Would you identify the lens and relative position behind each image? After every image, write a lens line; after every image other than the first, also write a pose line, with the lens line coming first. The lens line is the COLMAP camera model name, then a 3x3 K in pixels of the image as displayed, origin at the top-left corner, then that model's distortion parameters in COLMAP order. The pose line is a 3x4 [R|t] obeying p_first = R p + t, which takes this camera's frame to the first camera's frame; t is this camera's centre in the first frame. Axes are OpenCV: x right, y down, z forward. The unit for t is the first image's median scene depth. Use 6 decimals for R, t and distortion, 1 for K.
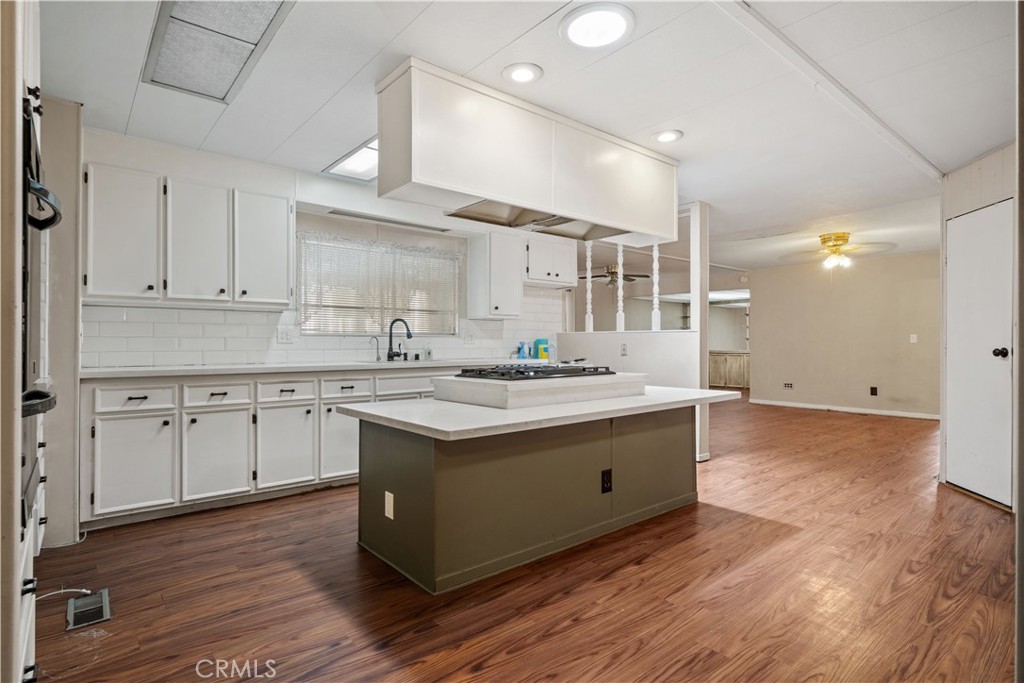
lens RADIAL K [[524.6, 0, 512.0], [0, 524.6, 341.5], [0, 0, 1]] dist [-0.003237, -0.000618]
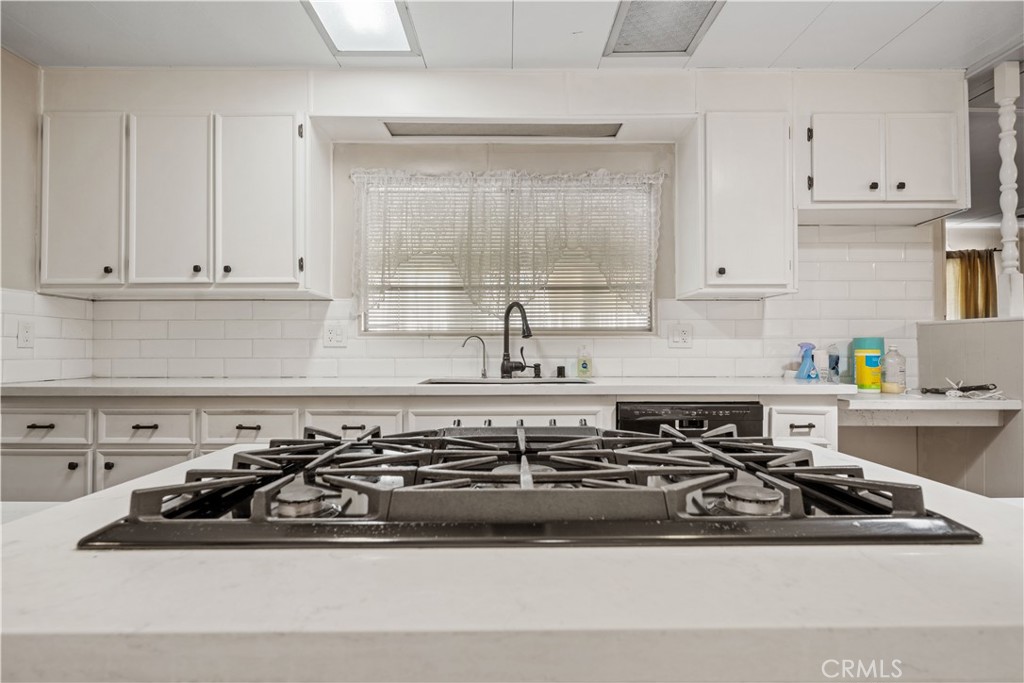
lens RADIAL K [[524.6, 0, 512.0], [0, 524.6, 341.5], [0, 0, 1]] dist [-0.003237, -0.000618]
pose [[0.768407, -0.007871, -0.639913, 0.173104], [0.003393, 0.999960, -0.008226, 0.002684], [0.639952, 0.004150, 0.768404, 0.716679]]
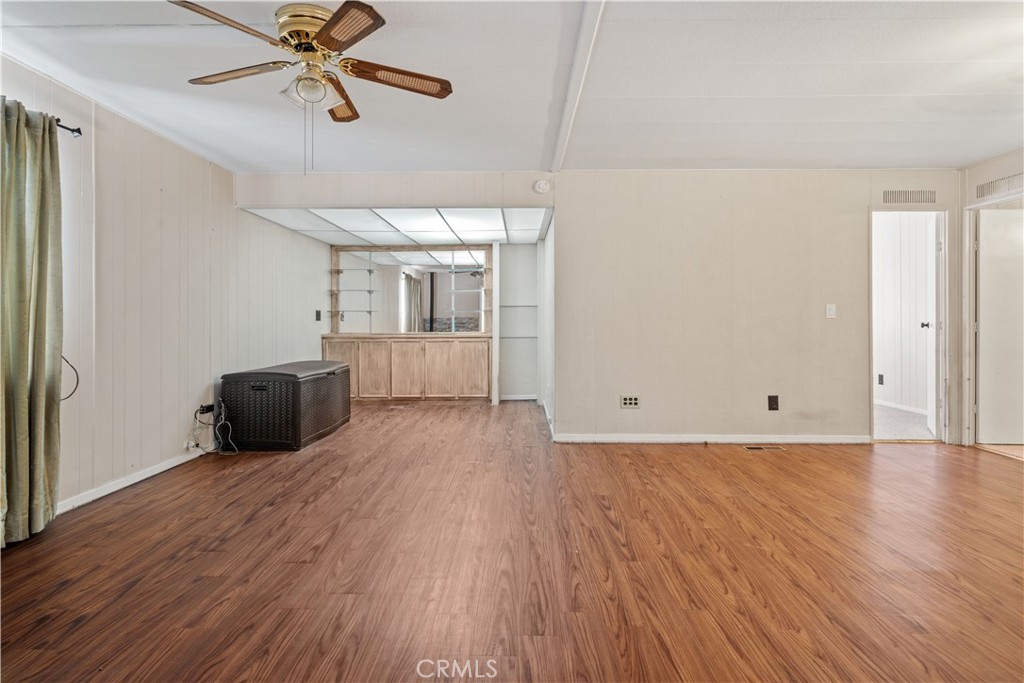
lens RADIAL K [[531.0, 0, 508.7], [0, 531.0, 325.5], [0, 0, 1]] dist [-0.004635, -0.001466]
pose [[0.658499, -0.009364, 0.752523, 0.136334], [-0.000404, 0.999918, 0.012797, 0.006133], [-0.752581, -0.008731, 0.658442, 1.791318]]
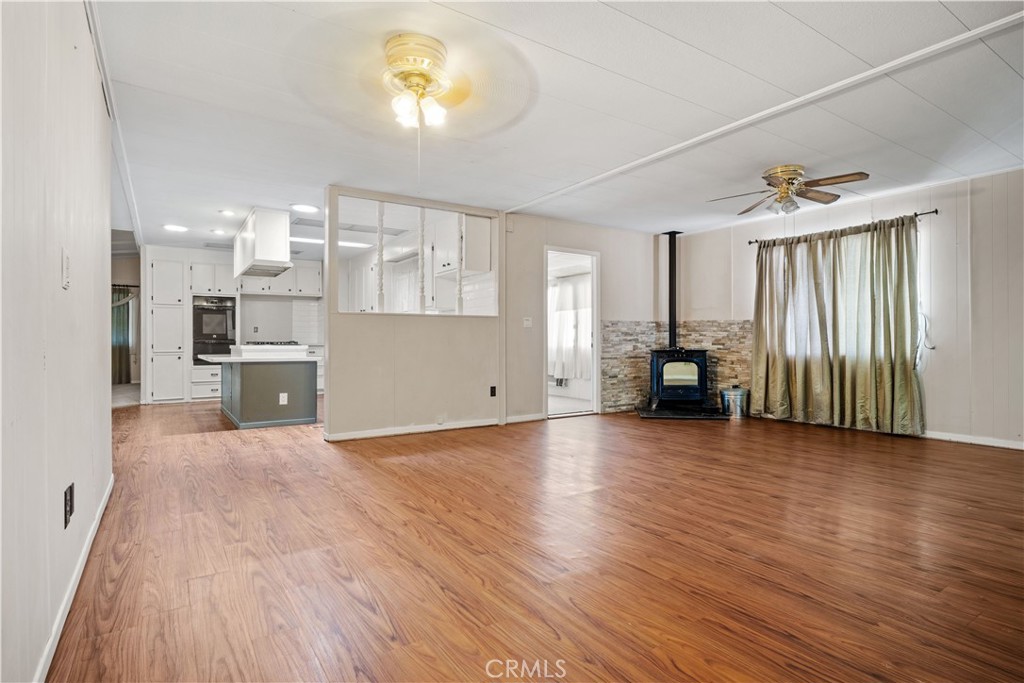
lens RADIAL K [[524.6, 0, 512.0], [0, 524.6, 341.5], [0, 0, 1]] dist [-0.003237, -0.000618]
pose [[-0.111355, 0.000800, -0.993780, 1.716082], [0.004852, 0.999988, 0.000261, 0.046350], [0.993769, -0.004792, -0.111357, 1.886828]]
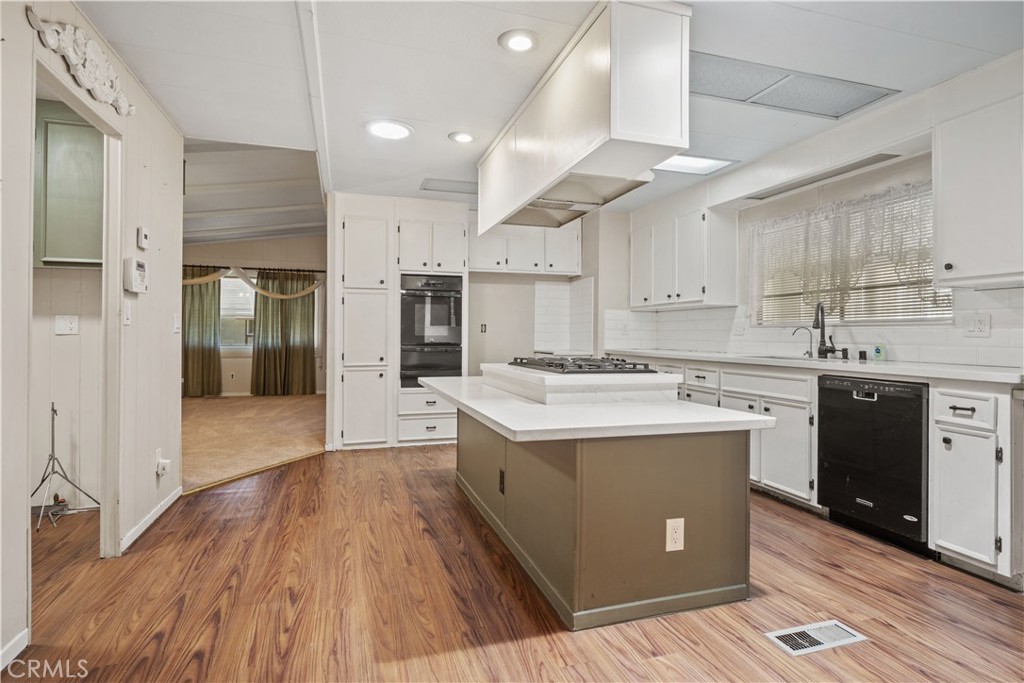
lens RADIAL K [[532.3, 0, 513.6], [0, 532.3, 332.2], [0, 0, 1]] dist [-0.004965, 0.000498]
pose [[-0.381142, -0.005672, -0.924499, 0.841960], [-0.002266, 0.999984, -0.005201, 0.004970], [0.924514, 0.000113, -0.381148, 1.108138]]
